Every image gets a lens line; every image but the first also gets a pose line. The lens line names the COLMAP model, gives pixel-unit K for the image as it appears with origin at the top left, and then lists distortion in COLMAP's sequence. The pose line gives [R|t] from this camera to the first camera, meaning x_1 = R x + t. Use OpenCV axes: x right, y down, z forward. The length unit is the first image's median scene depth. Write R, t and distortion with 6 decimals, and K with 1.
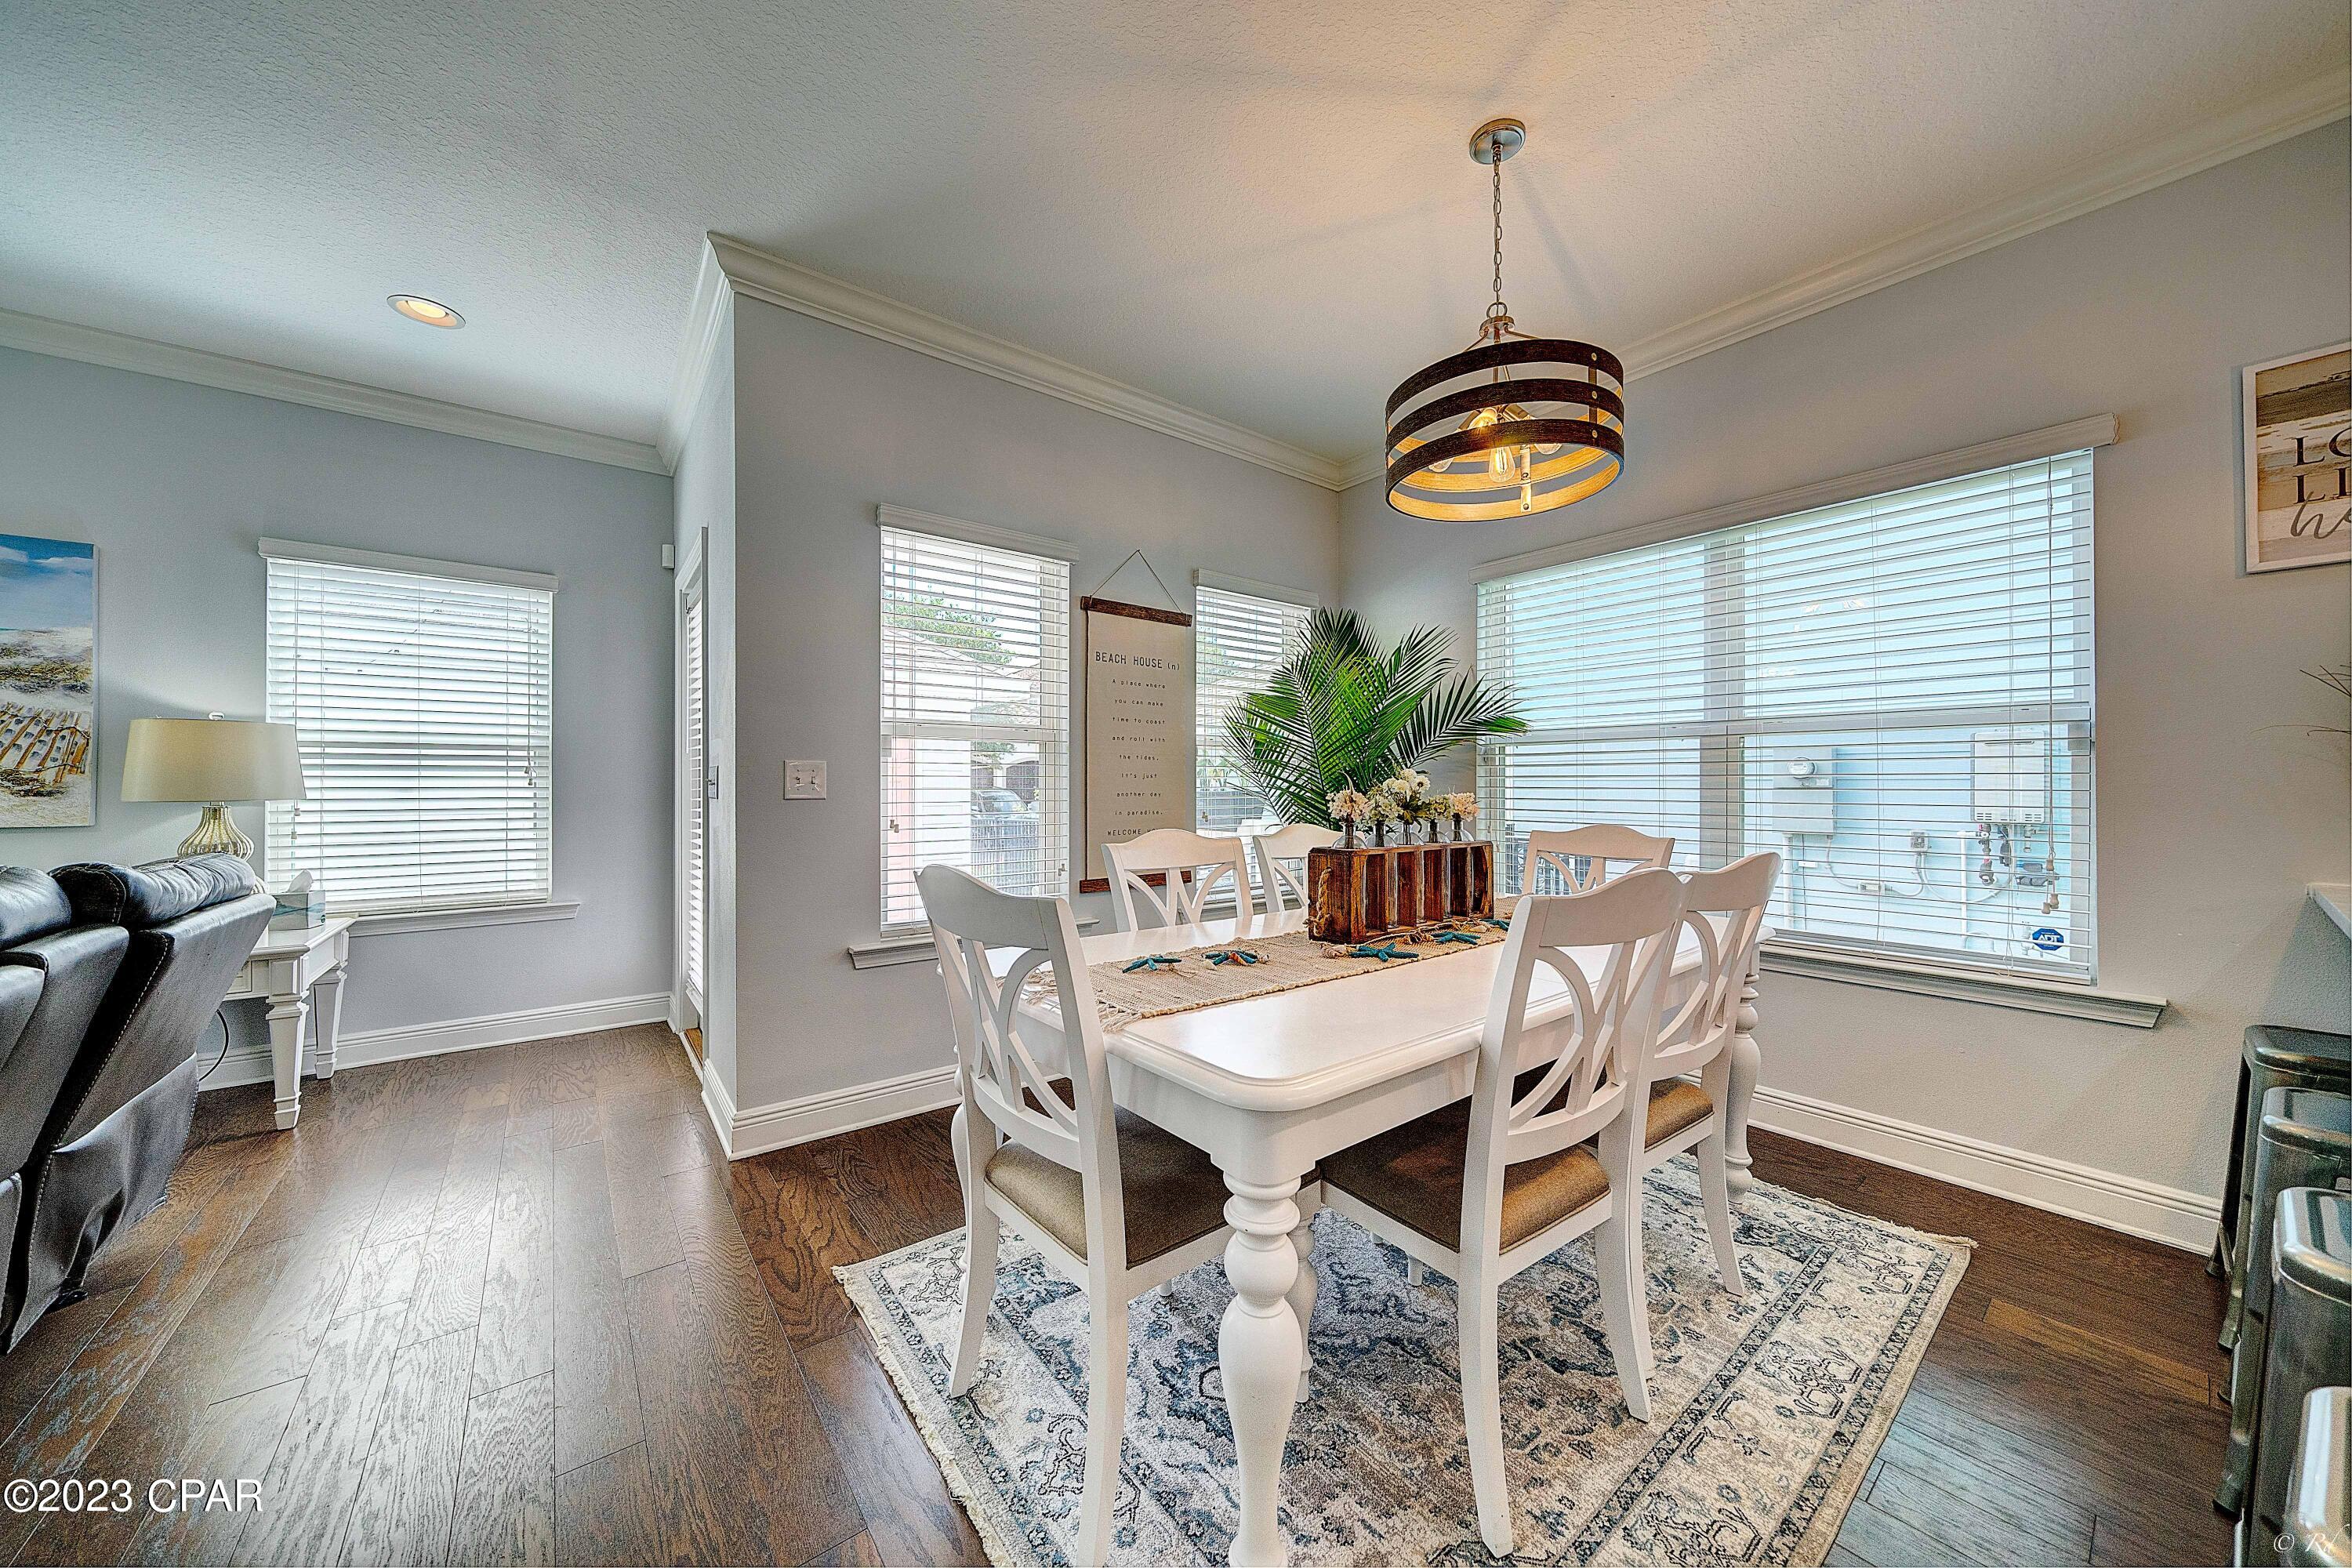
lens RADIAL K [[802.6, 0, 1178.7], [0, 802.6, 779.9], [0, 0, 1]] dist [-0.004890, 0.000363]
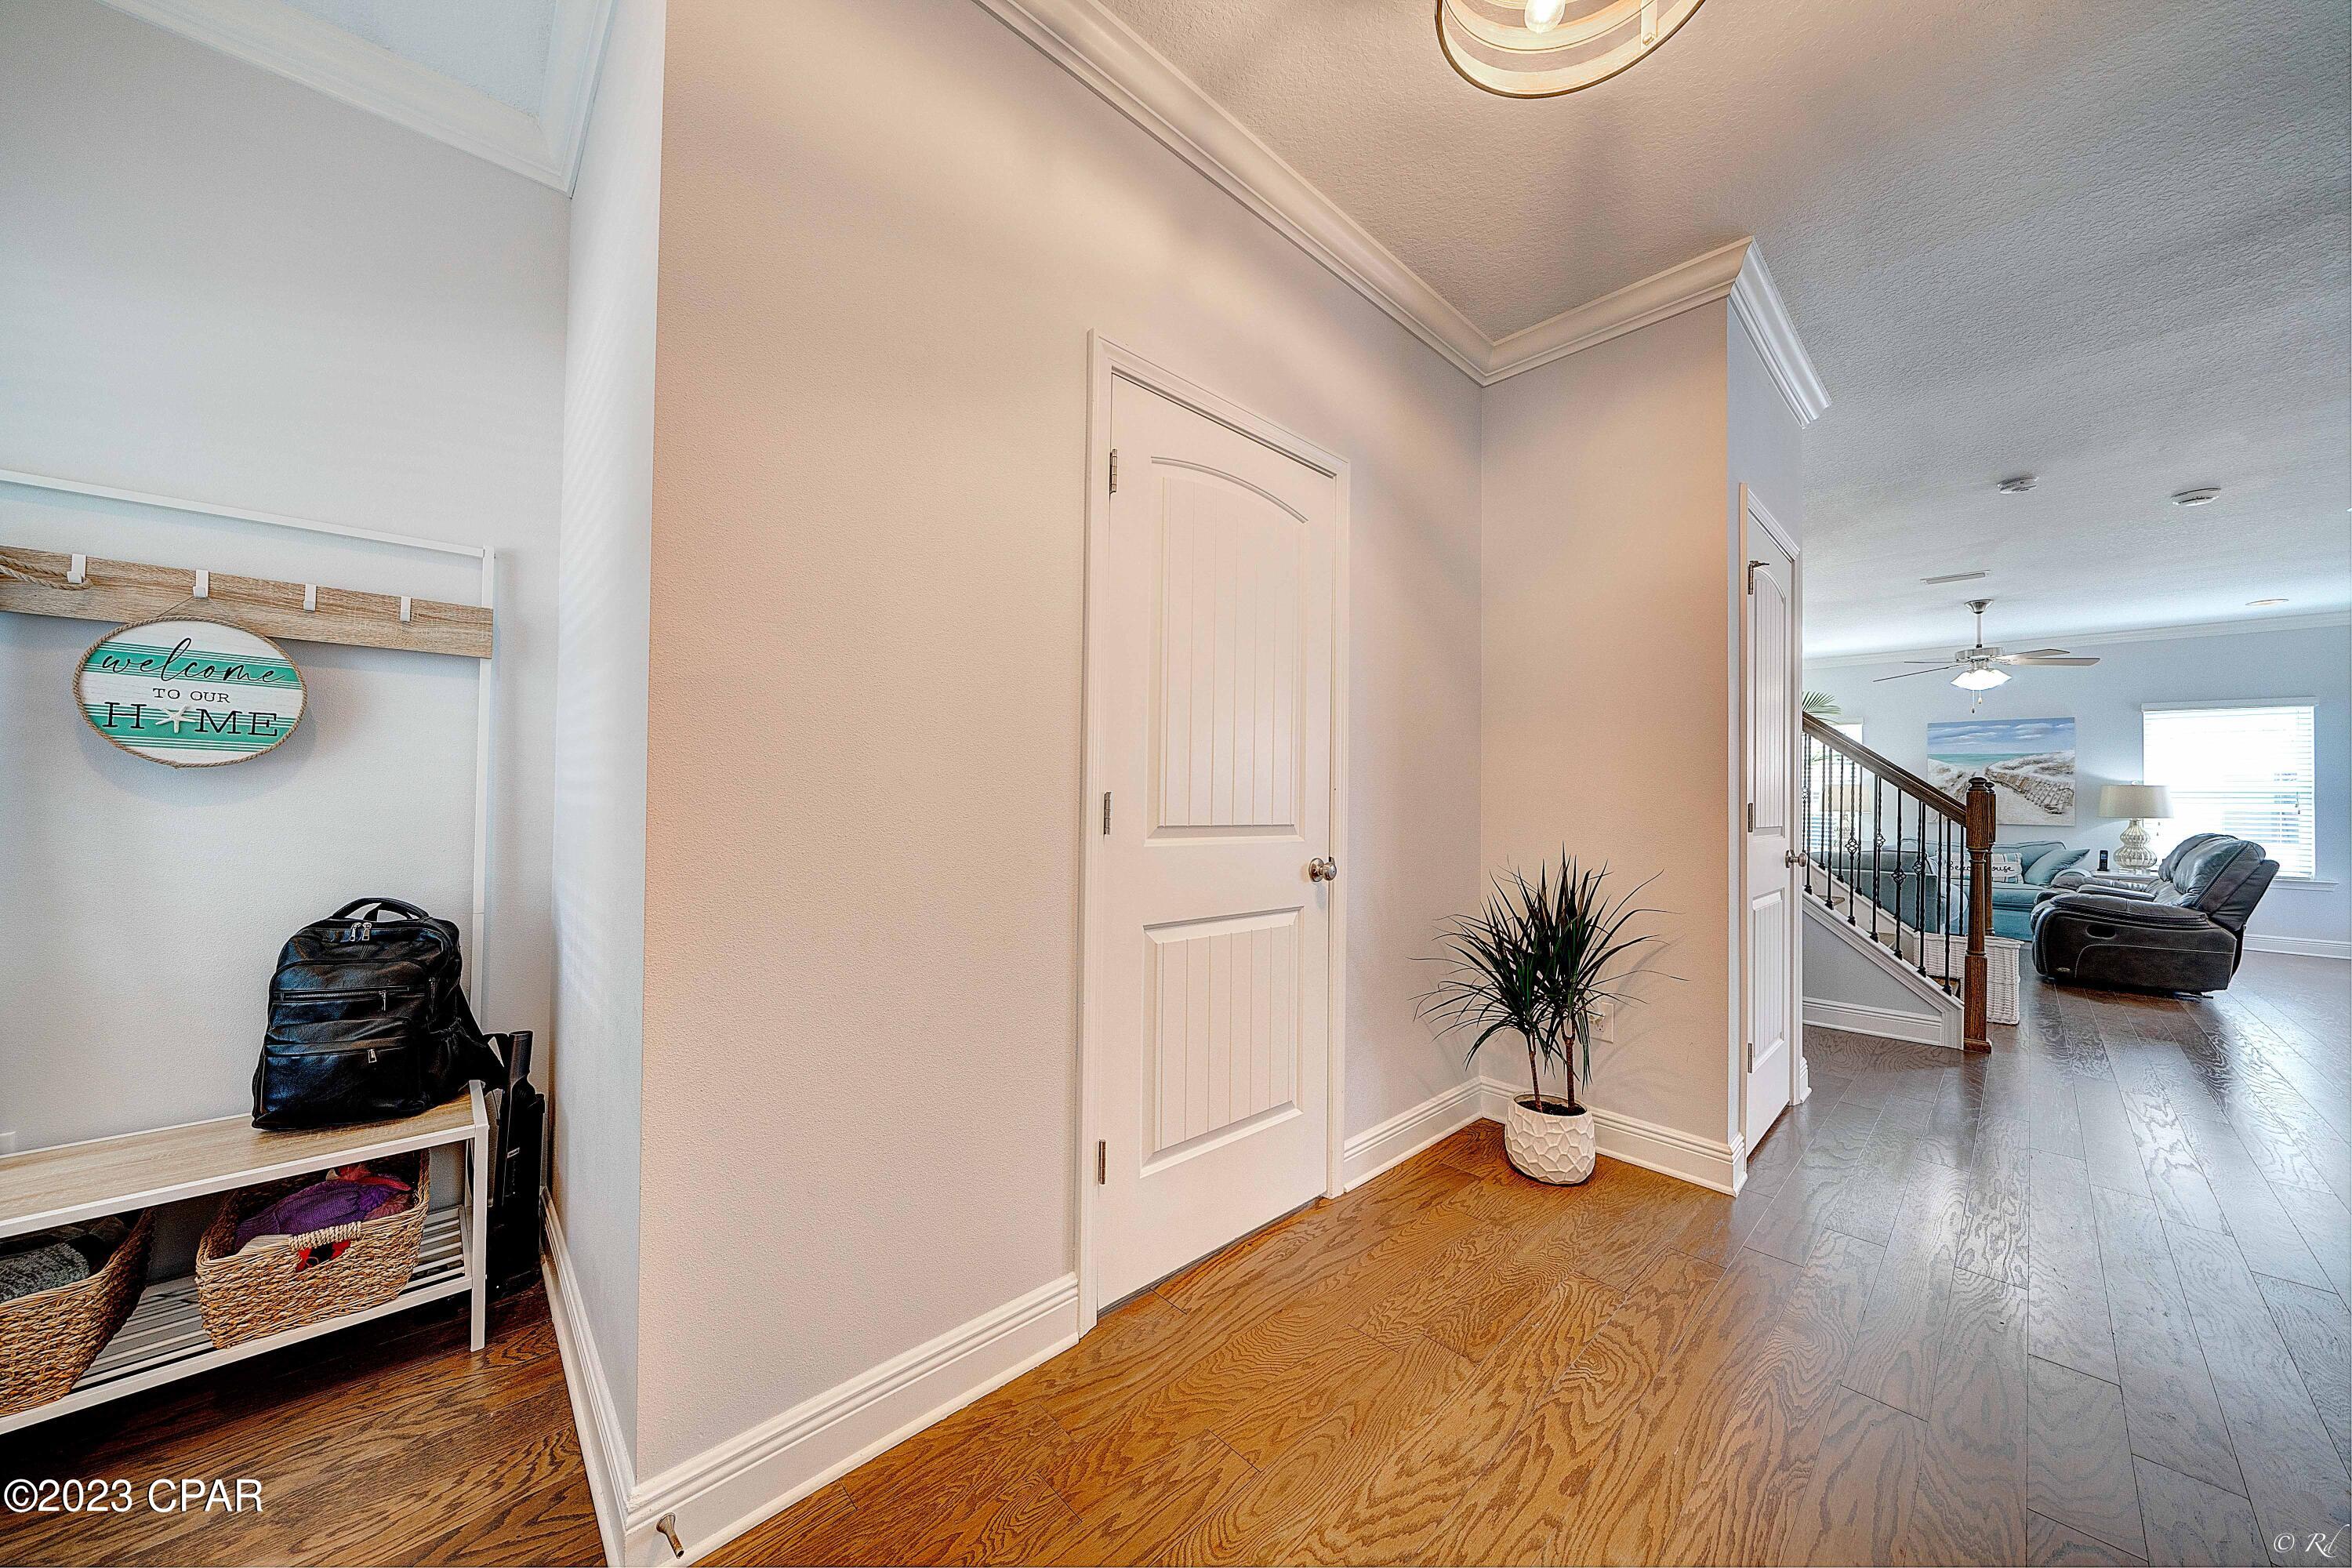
lens RADIAL K [[802.6, 0, 1193.9], [0, 802.6, 792.6], [0, 0, 1]] dist [-0.004890, 0.000363]
pose [[0.104345, -0.005040, -0.994528, 0.842274], [-0.005970, 0.999966, -0.005694, -0.017388], [0.994523, 0.006531, 0.104311, -1.939689]]
